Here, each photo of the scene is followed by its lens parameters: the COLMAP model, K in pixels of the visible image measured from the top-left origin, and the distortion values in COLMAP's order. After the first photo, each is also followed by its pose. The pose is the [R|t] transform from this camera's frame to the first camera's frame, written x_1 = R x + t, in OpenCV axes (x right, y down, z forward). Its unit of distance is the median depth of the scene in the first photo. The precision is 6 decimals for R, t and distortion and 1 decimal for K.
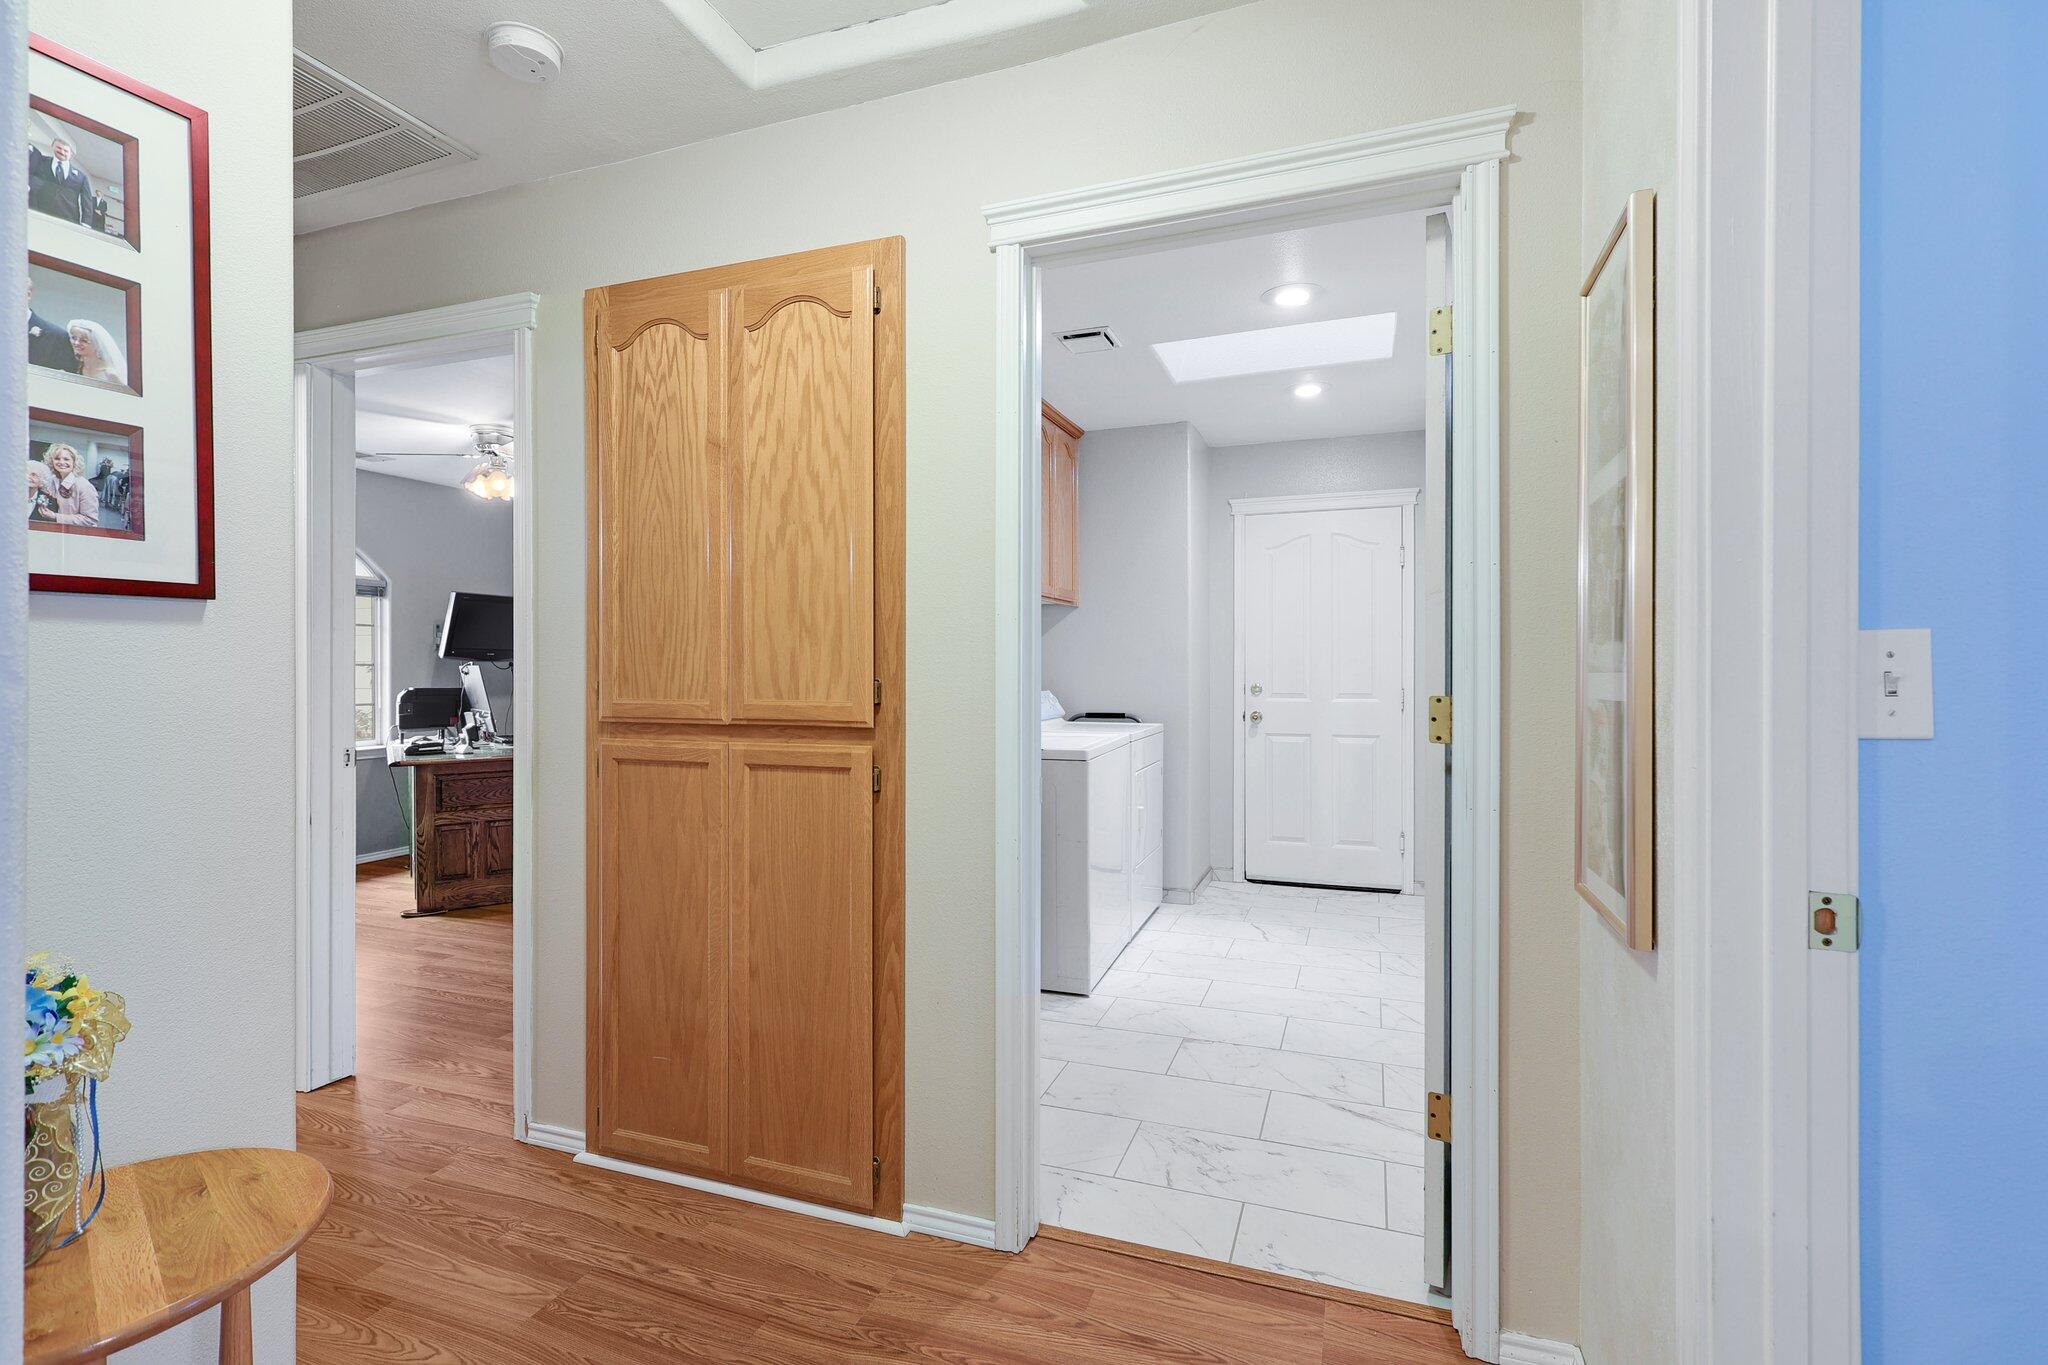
lens RADIAL K [[954.7, 0, 1018.1], [0, 954.7, 671.8], [0, 0, 1]] dist [0.003718, 0.000313]
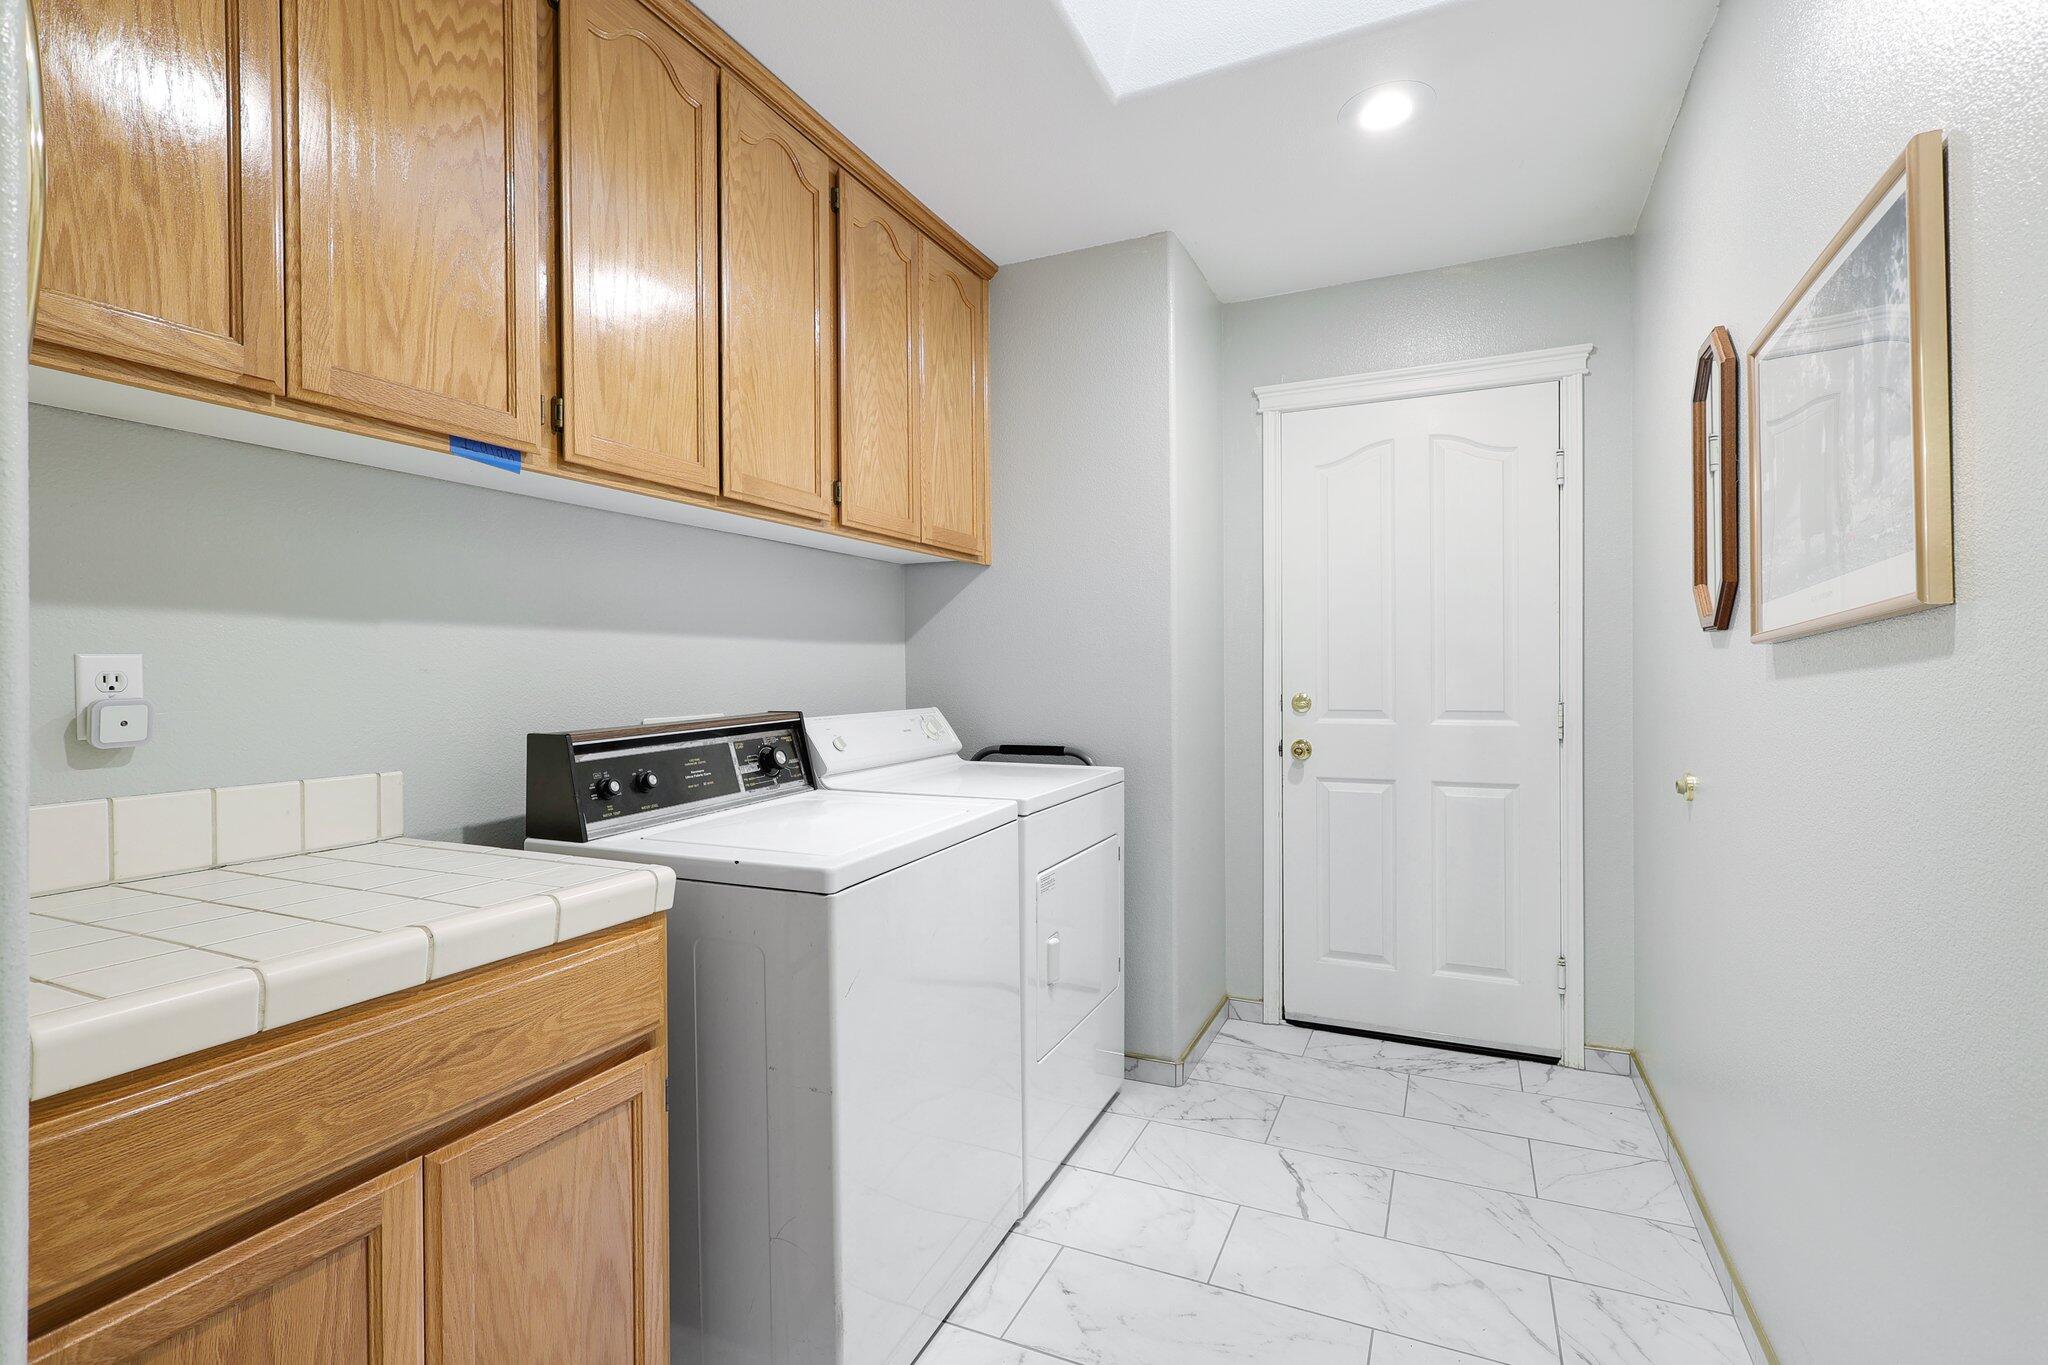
lens RADIAL K [[954.7, 0, 1022.9], [0, 954.7, 684.3], [0, 0, 1]] dist [0.003718, 0.000313]
pose [[0.997211, -0.005503, -0.074436, 0.126978], [0.006151, 0.999945, 0.008481, 0.000399], [0.074386, -0.008915, 0.997190, 0.412724]]
